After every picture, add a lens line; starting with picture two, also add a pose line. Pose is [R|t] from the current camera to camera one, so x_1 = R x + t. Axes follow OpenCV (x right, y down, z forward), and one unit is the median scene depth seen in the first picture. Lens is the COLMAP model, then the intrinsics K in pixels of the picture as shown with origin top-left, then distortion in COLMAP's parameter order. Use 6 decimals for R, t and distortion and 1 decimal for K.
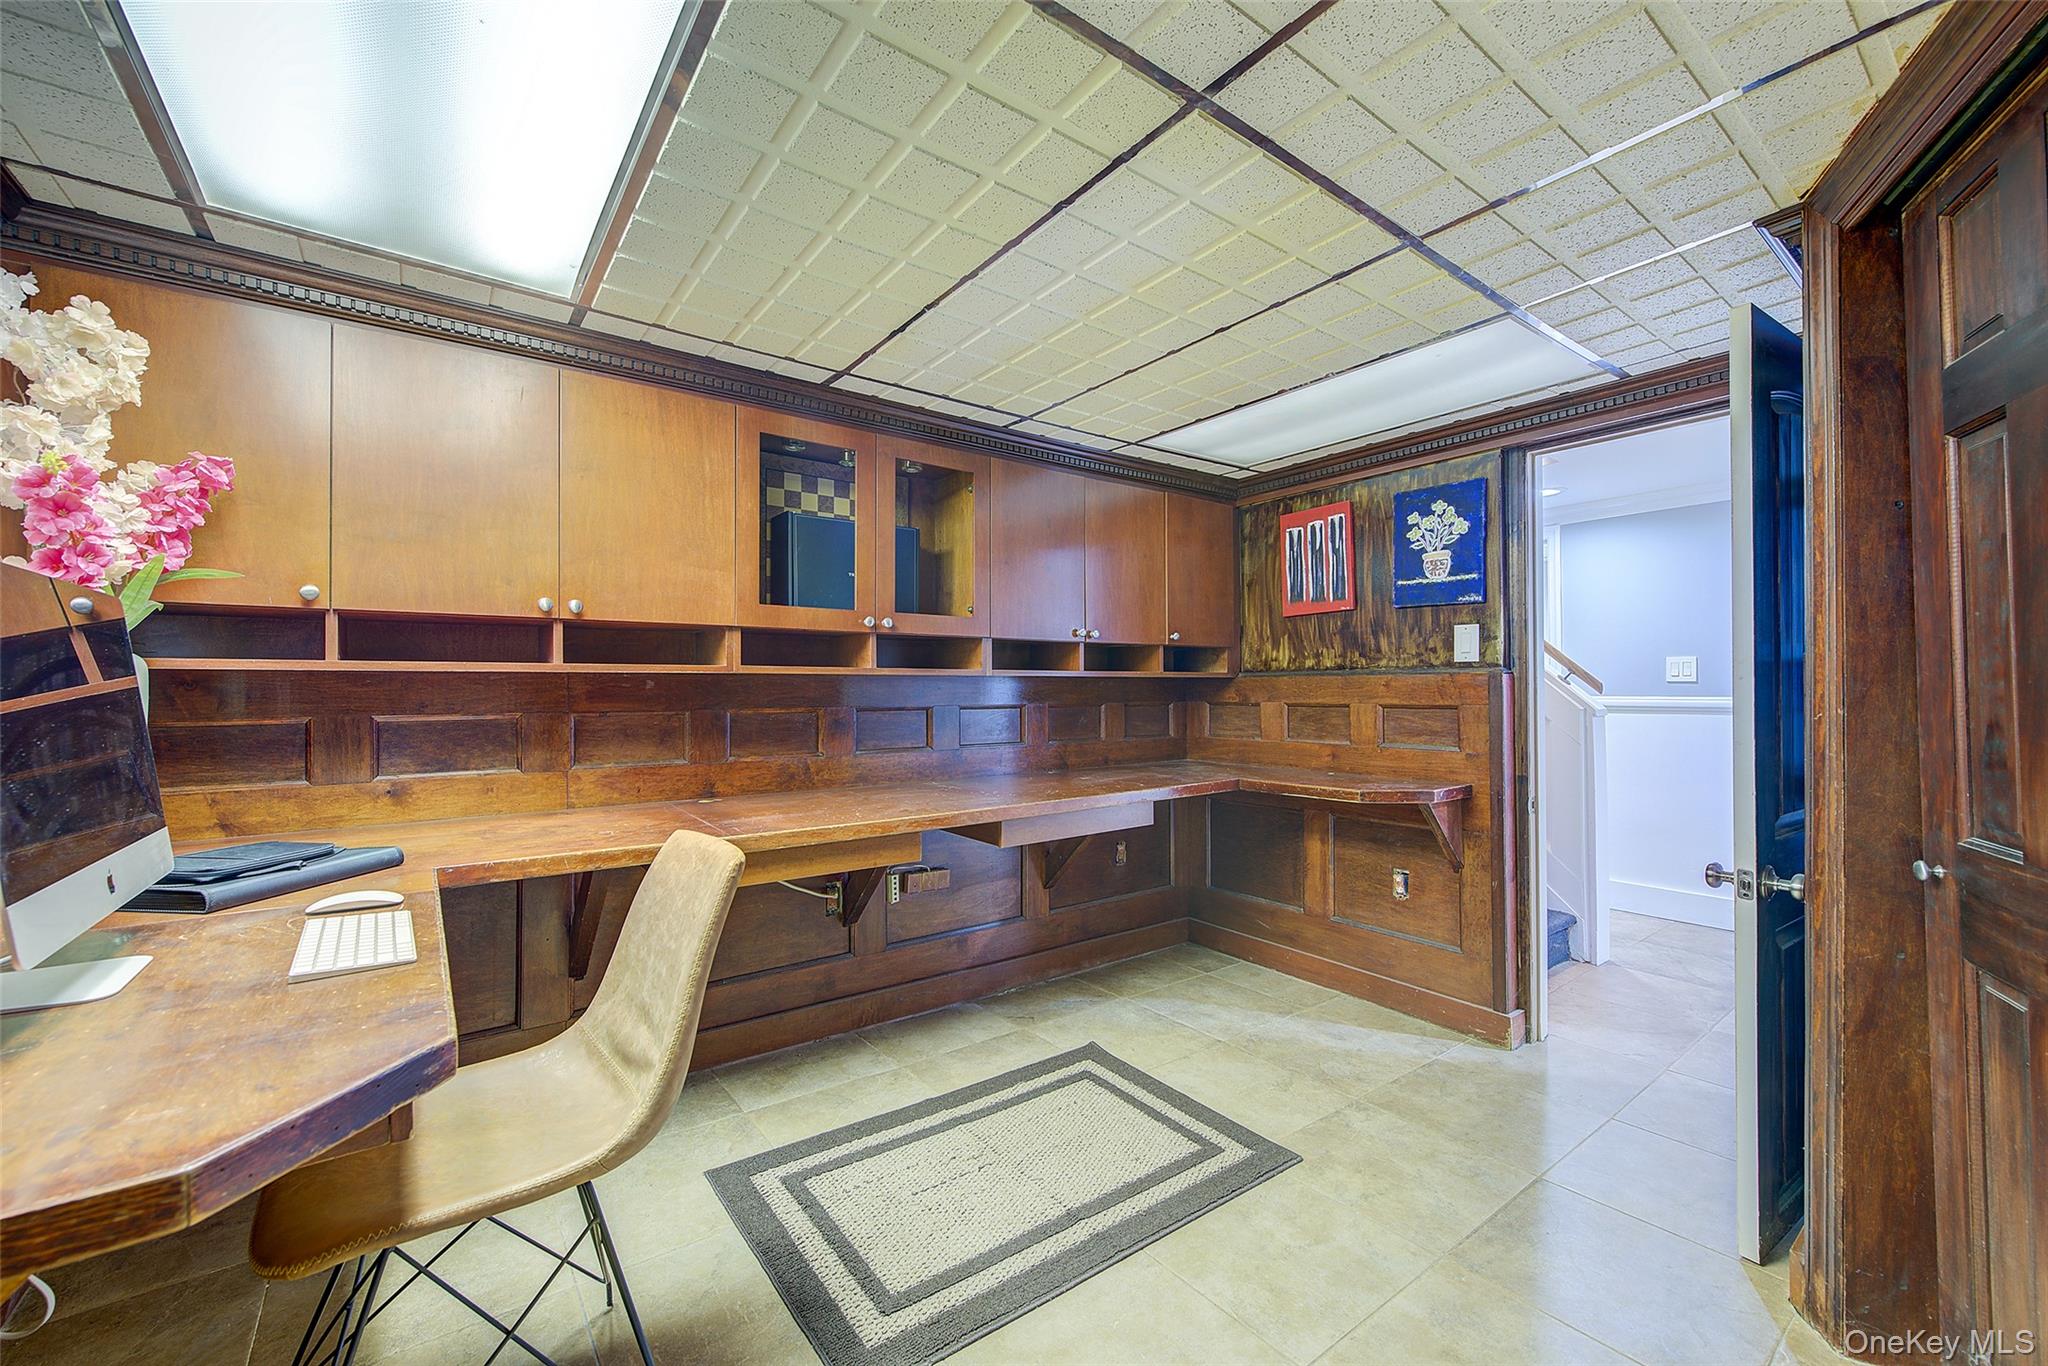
lens RADIAL K [[809.1, 0, 1018.9], [0, 809.1, 683.9], [0, 0, 1]] dist [-0.003101, -0.001799]
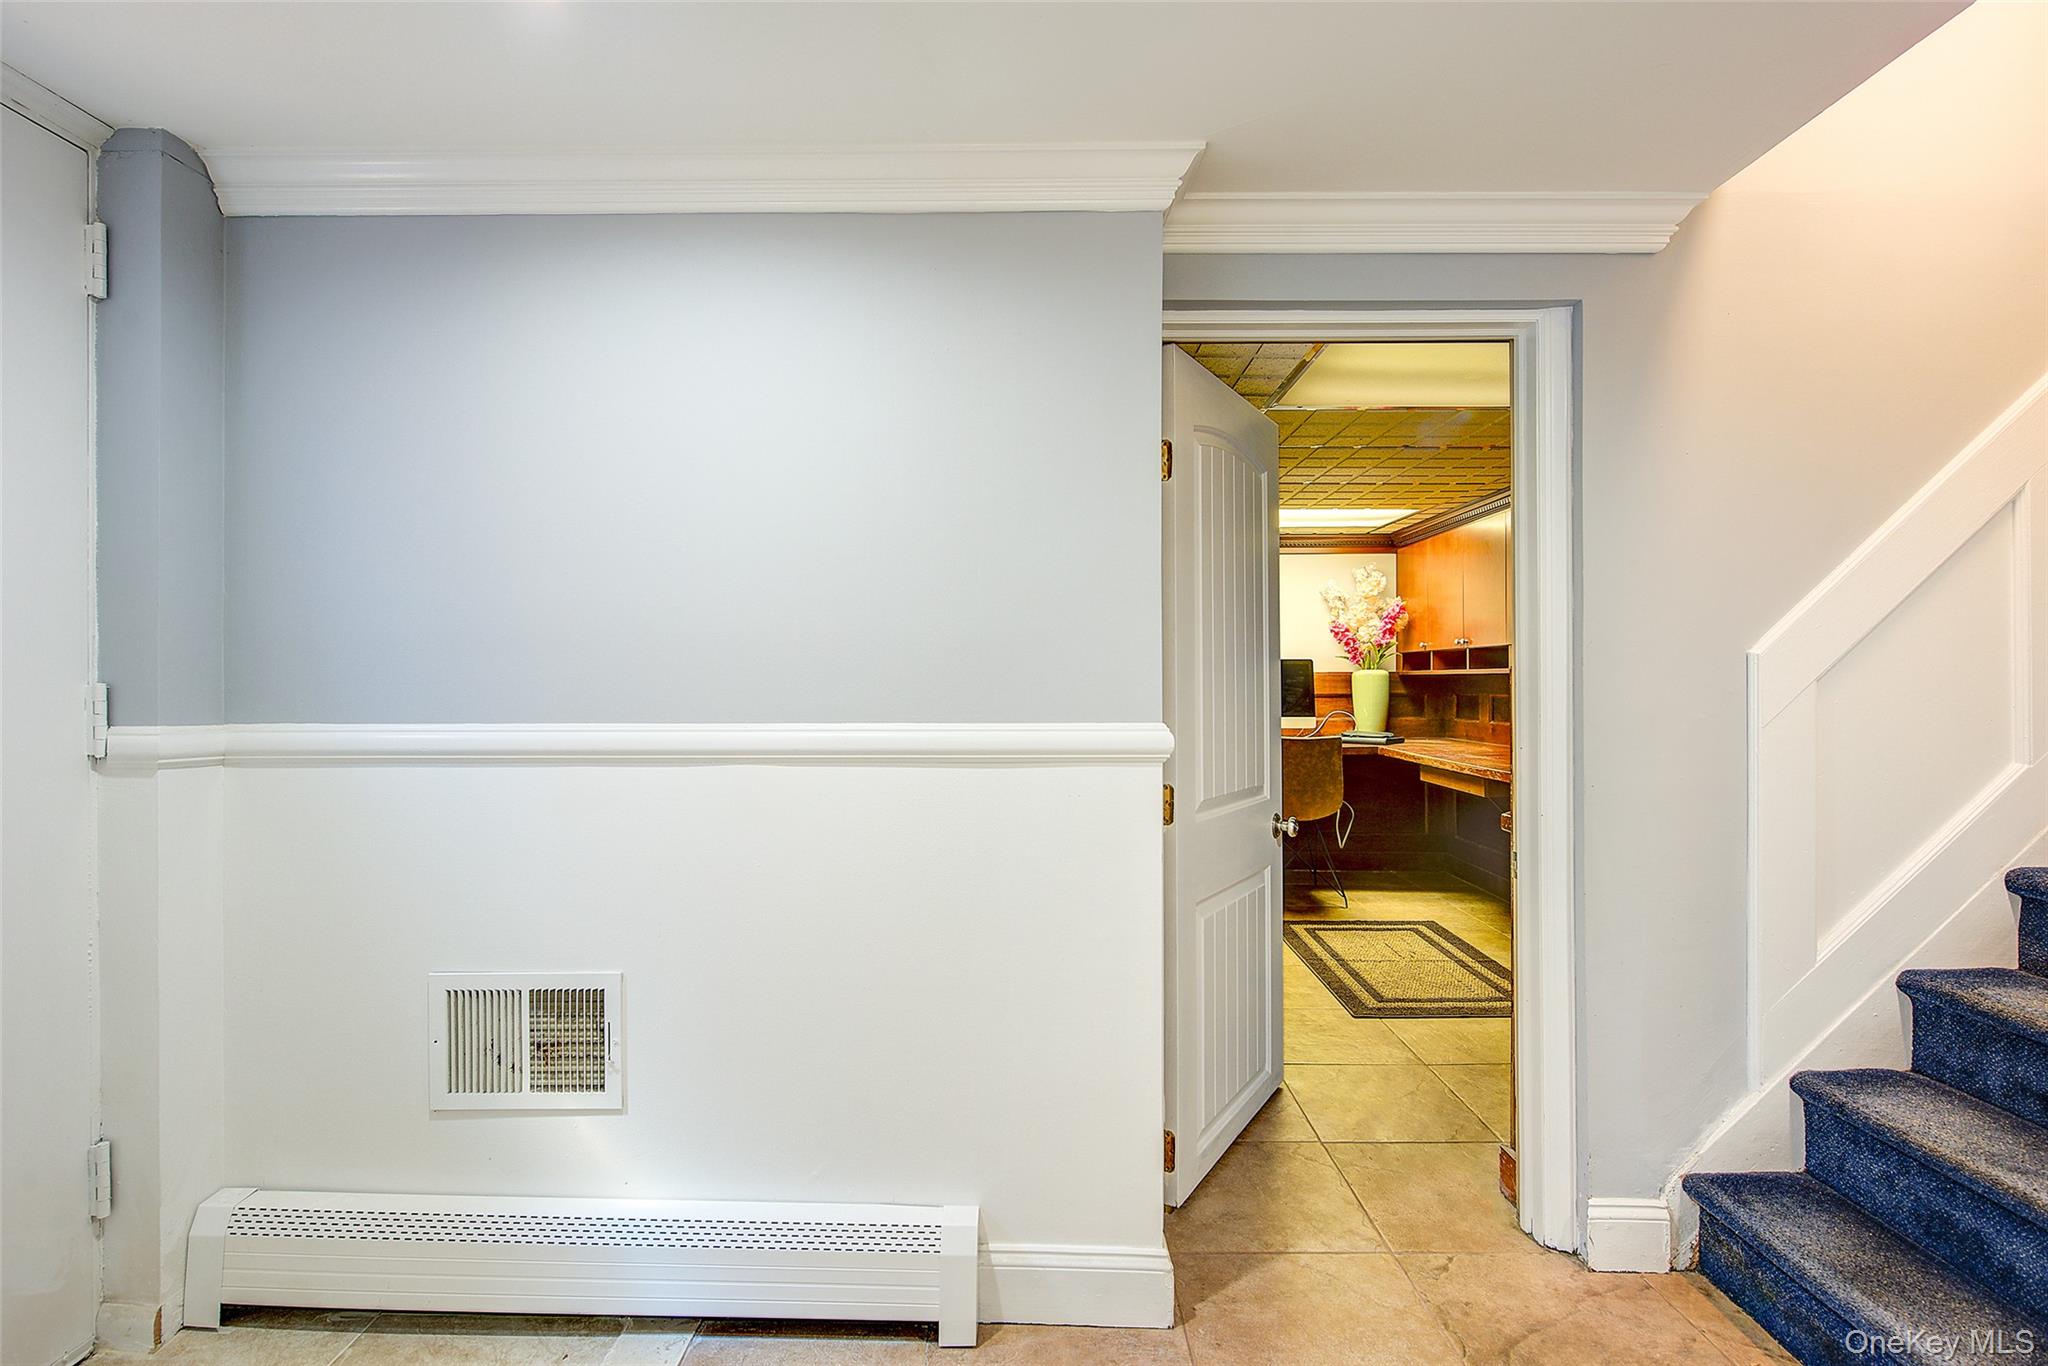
lens RADIAL K [[968.9, 0, 1023.9], [0, 968.9, 679.3], [0, 0, 1]] dist [-0.000322, -0.002135]
pose [[-0.604615, 0.004680, -0.796504, 2.172920], [0.009695, 0.999952, -0.001485, -0.010951], [0.796459, -0.008620, -0.604631, 1.659724]]
